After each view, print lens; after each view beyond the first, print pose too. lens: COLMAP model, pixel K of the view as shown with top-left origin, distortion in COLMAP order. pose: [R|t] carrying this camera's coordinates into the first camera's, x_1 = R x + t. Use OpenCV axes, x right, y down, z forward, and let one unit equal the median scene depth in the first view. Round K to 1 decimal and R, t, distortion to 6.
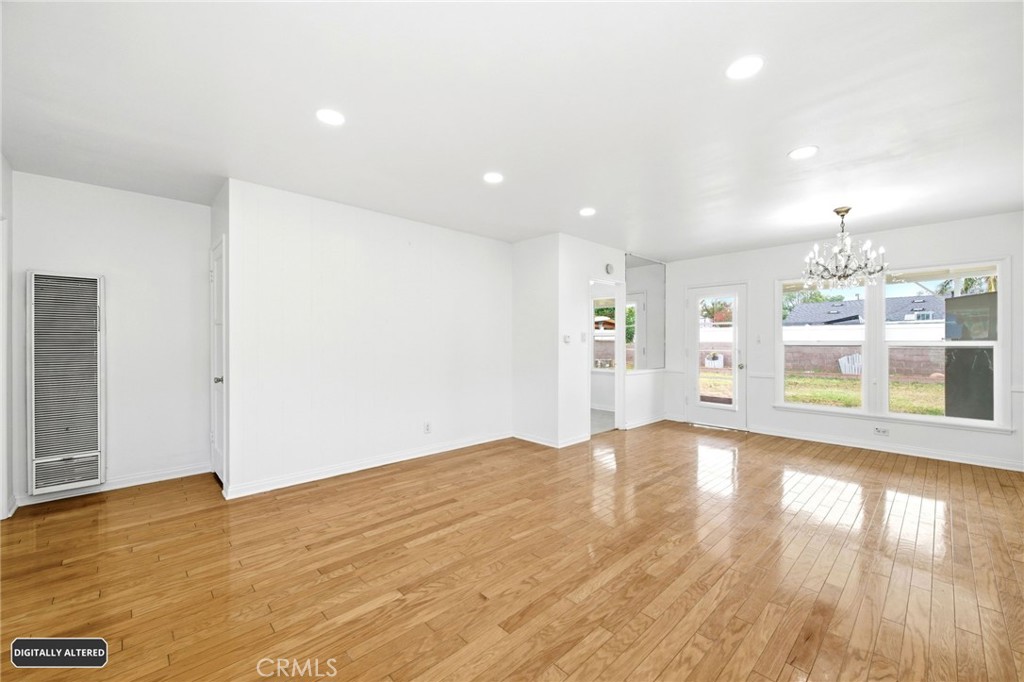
lens RADIAL K [[407.7, 0, 512.5], [0, 407.7, 341.7], [0, 0, 1]] dist [0.002511, -0.002659]
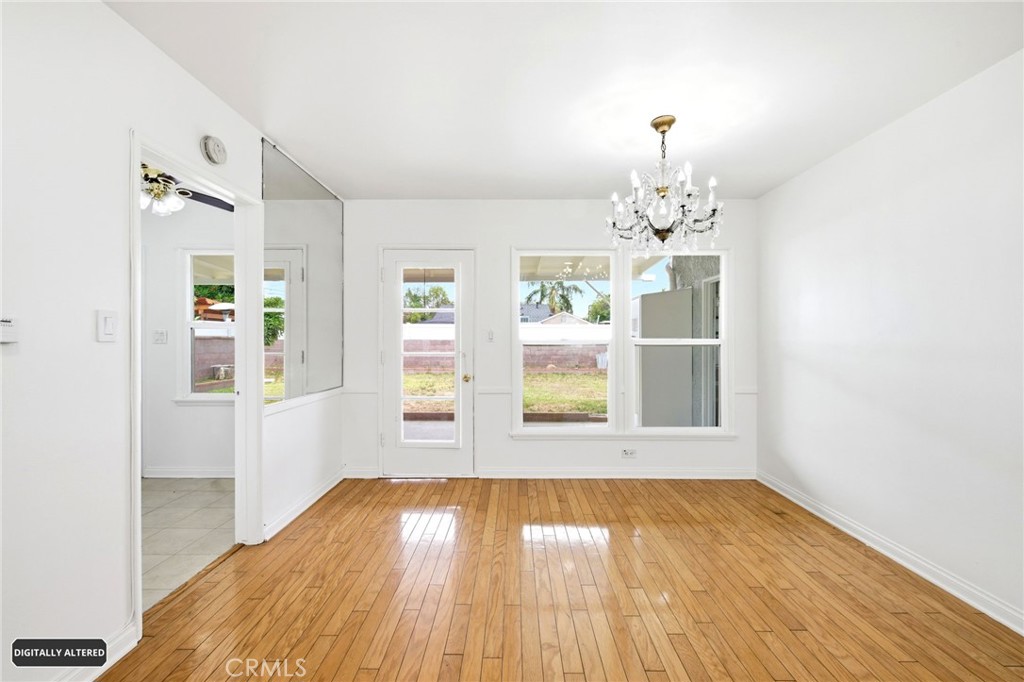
lens RADIAL K [[407.7, 0, 513.0], [0, 407.7, 338.3], [0, 0, 1]] dist [0.002511, -0.002659]
pose [[0.688783, 0.001407, 0.724966, 0.217846], [0.000416, 0.999997, -0.002335, -0.000868], [-0.724967, 0.001910, 0.688781, 0.754668]]
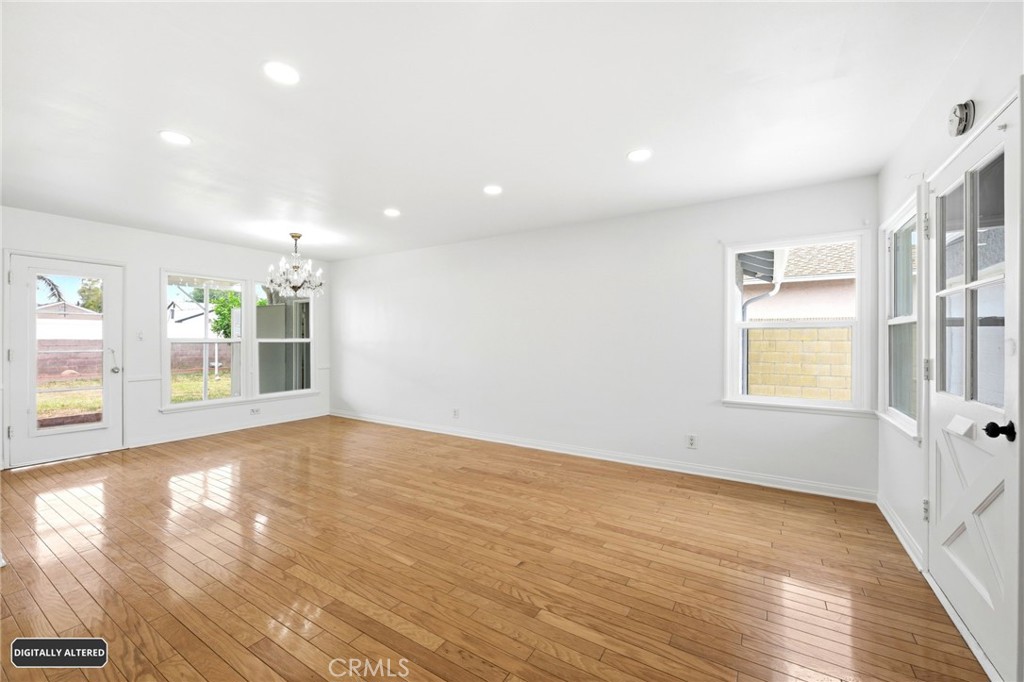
lens RADIAL K [[407.7, 0, 514.7], [0, 407.7, 339.5], [0, 0, 1]] dist [0.002511, -0.002659]
pose [[-0.253743, -0.001859, 0.967270, -0.602128], [-0.001395, 0.999998, 0.001556, -0.001550], [-0.967271, -0.000954, -0.253745, 0.672553]]
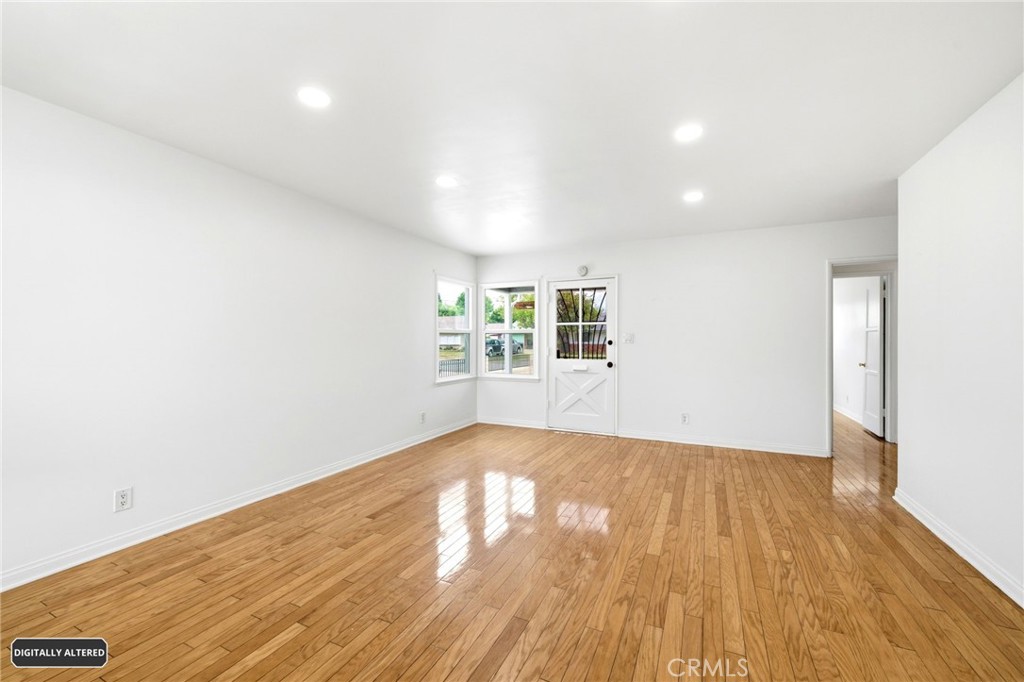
lens RADIAL K [[407.7, 0, 511.5], [0, 407.7, 343.1], [0, 0, 1]] dist [0.002511, -0.002659]
pose [[-0.934034, -0.001199, -0.357183, 0.452099], [-0.003681, 0.999974, 0.006269, -0.000051], [0.357166, 0.007170, -0.934013, 1.326253]]
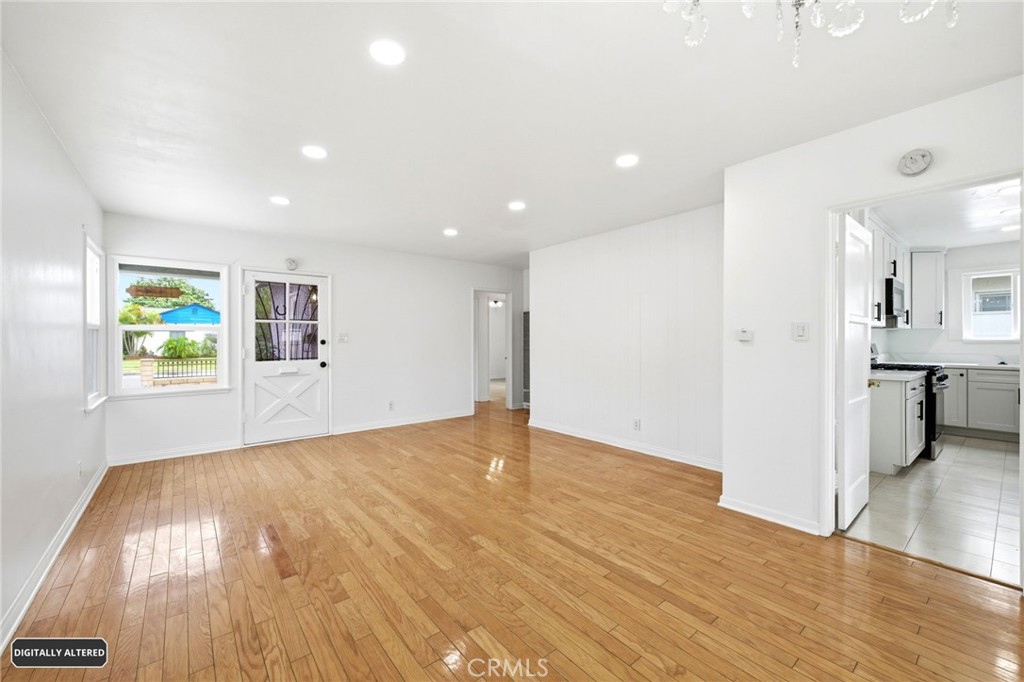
lens RADIAL K [[407.7, 0, 510.8], [0, 407.7, 338.5], [0, 0, 1]] dist [0.002511, -0.002659]
pose [[-0.082670, -0.005144, -0.996564, 0.961472], [0.001082, 0.999986, -0.005252, 0.001147], [0.996576, -0.001512, -0.082664, 0.890943]]
